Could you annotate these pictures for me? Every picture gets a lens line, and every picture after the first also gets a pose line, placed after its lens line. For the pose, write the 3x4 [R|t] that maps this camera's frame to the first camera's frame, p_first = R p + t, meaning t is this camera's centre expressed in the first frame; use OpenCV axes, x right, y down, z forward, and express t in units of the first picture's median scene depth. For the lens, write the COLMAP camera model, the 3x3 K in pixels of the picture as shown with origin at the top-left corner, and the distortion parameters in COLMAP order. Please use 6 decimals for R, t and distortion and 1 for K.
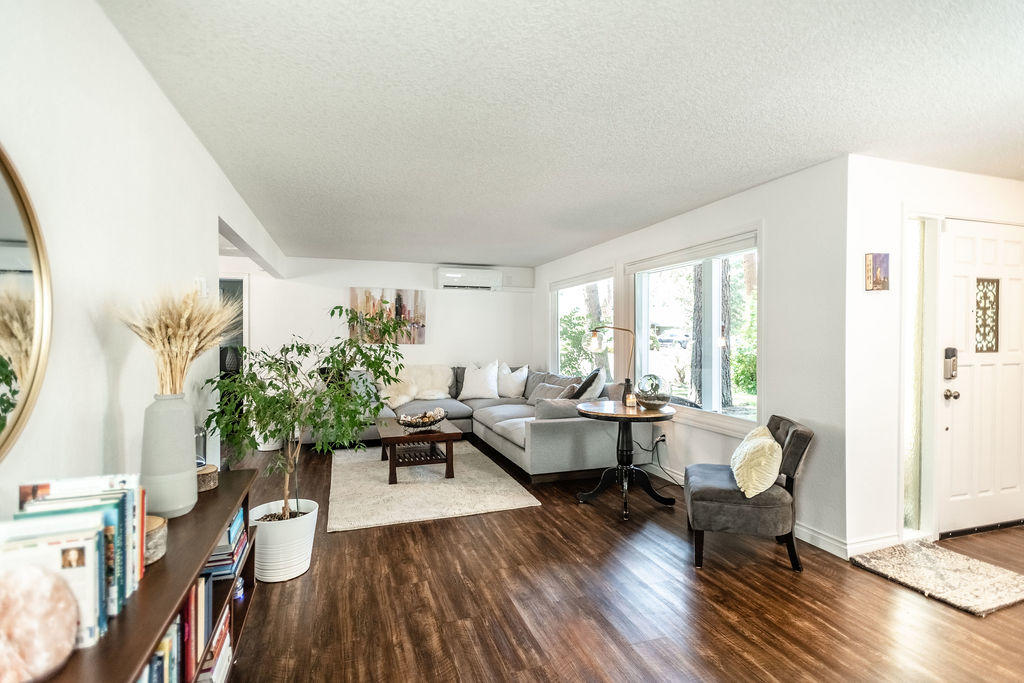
lens RADIAL K [[473.6, 0, 512.0], [0, 473.6, 341.5], [0, 0, 1]] dist [-0.001455, -0.000680]
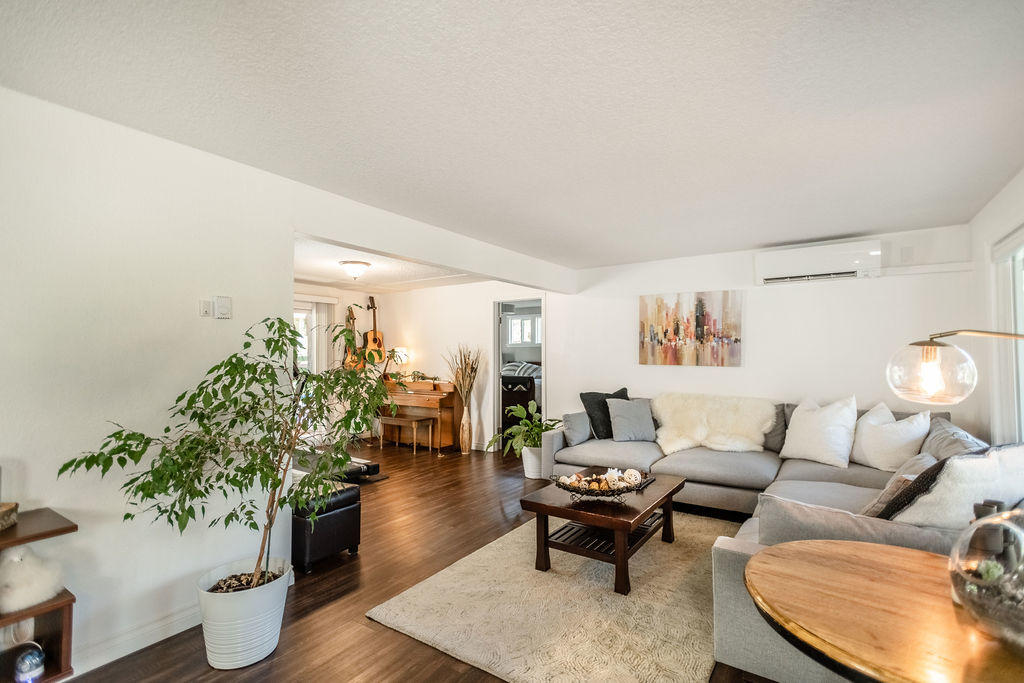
lens RADIAL K [[473.6, 0, 512.0], [0, 473.6, 341.5], [0, 0, 1]] dist [-0.001455, -0.000680]
pose [[0.610499, -0.028616, -0.791500, 0.168306], [-0.000599, 0.999330, -0.036593, -0.005830], [0.792017, 0.022814, 0.610073, 0.319790]]
